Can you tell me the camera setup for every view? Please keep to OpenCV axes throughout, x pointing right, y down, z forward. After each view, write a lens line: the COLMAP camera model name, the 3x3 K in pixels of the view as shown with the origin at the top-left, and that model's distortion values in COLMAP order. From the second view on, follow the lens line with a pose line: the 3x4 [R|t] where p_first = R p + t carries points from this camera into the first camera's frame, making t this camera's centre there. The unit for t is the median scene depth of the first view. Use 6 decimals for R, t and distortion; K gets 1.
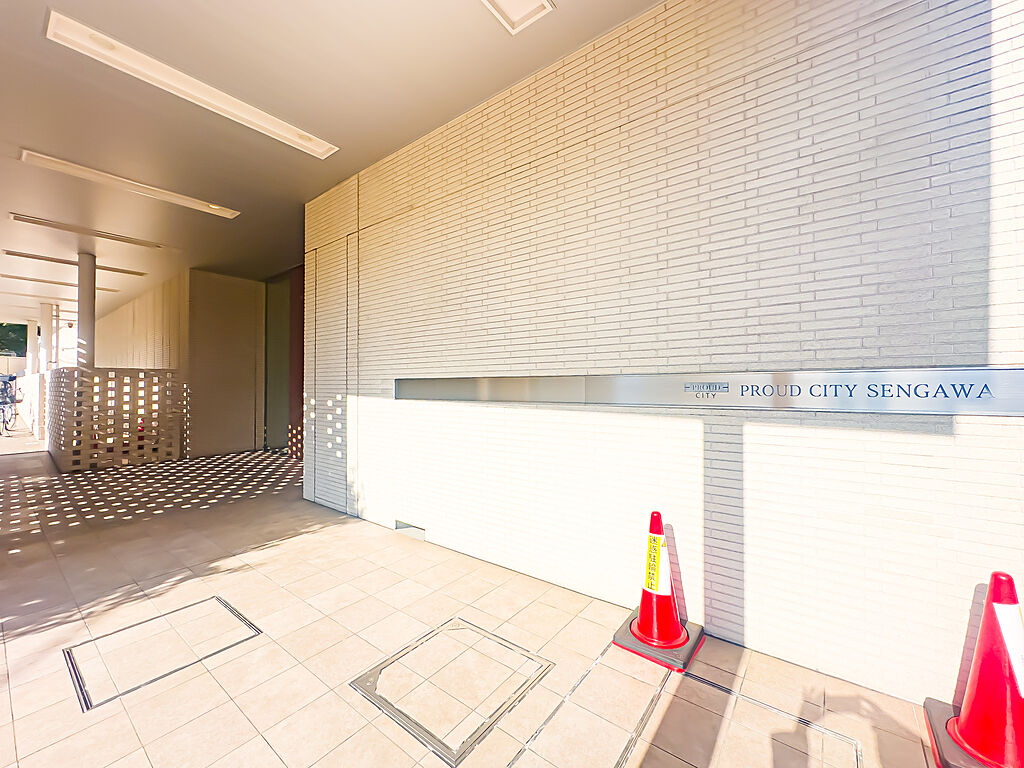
lens RADIAL K [[411.8, 0, 512.0], [0, 411.8, 384.0], [0, 0, 1]] dist [-0.008697, 0.000000]
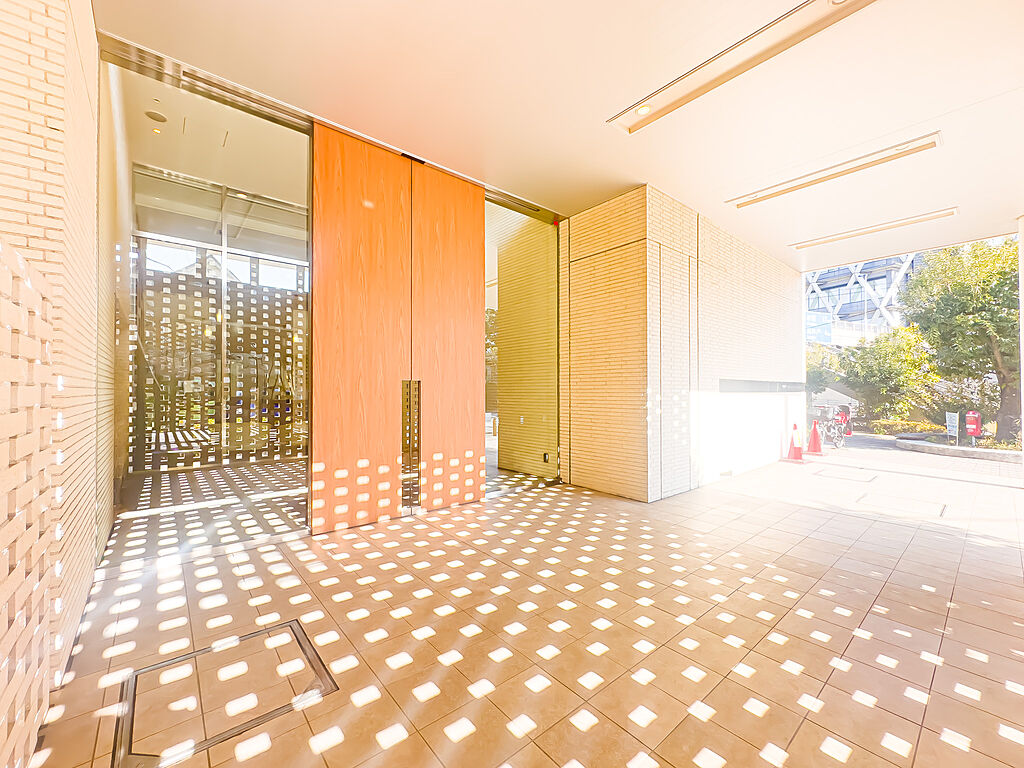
lens RADIAL K [[411.8, 0, 512.0], [0, 411.8, 384.0], [0, 0, 1]] dist [-0.008697, 0.000000]
pose [[0.220359, 0.016711, 0.975276, -1.690142], [-0.011221, 0.999831, -0.014596, 0.032681], [-0.975354, -0.007727, 0.220509, 1.254511]]
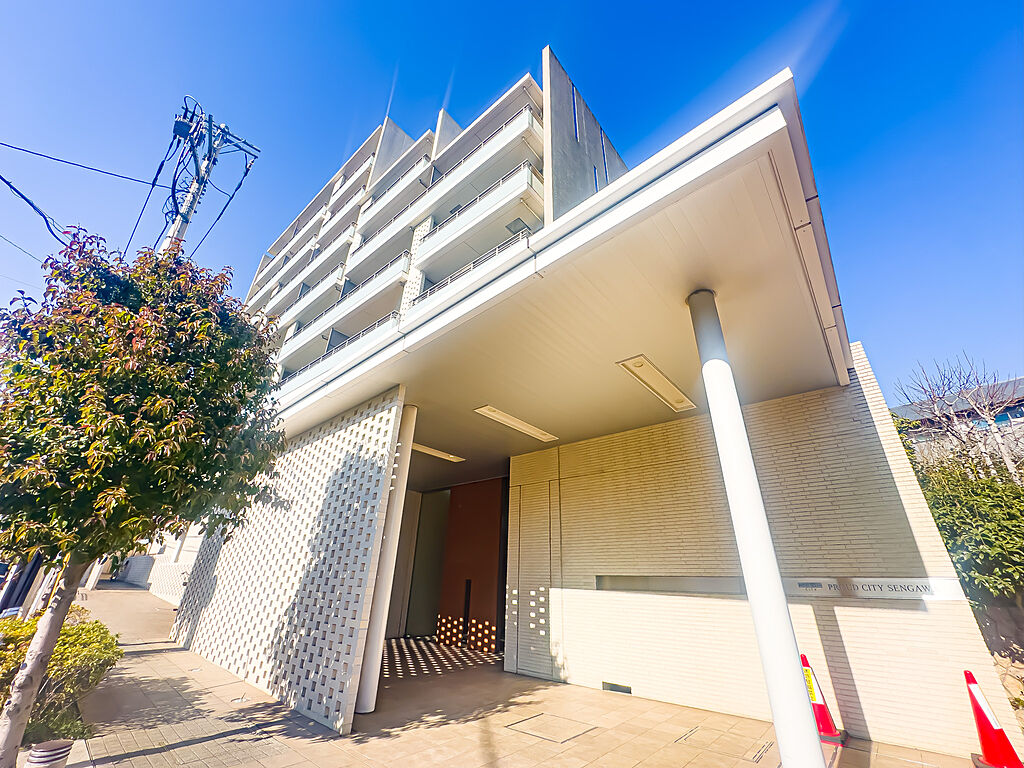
lens RADIAL K [[411.8, 0, 512.0], [0, 411.8, 384.0], [0, 0, 1]] dist [-0.008697, 0.000000]
pose [[0.998356, 0.001573, -0.057289, -0.461301], [-0.026389, 0.899965, -0.435163, 0.015983], [0.050873, 0.435960, 0.898527, -0.693143]]
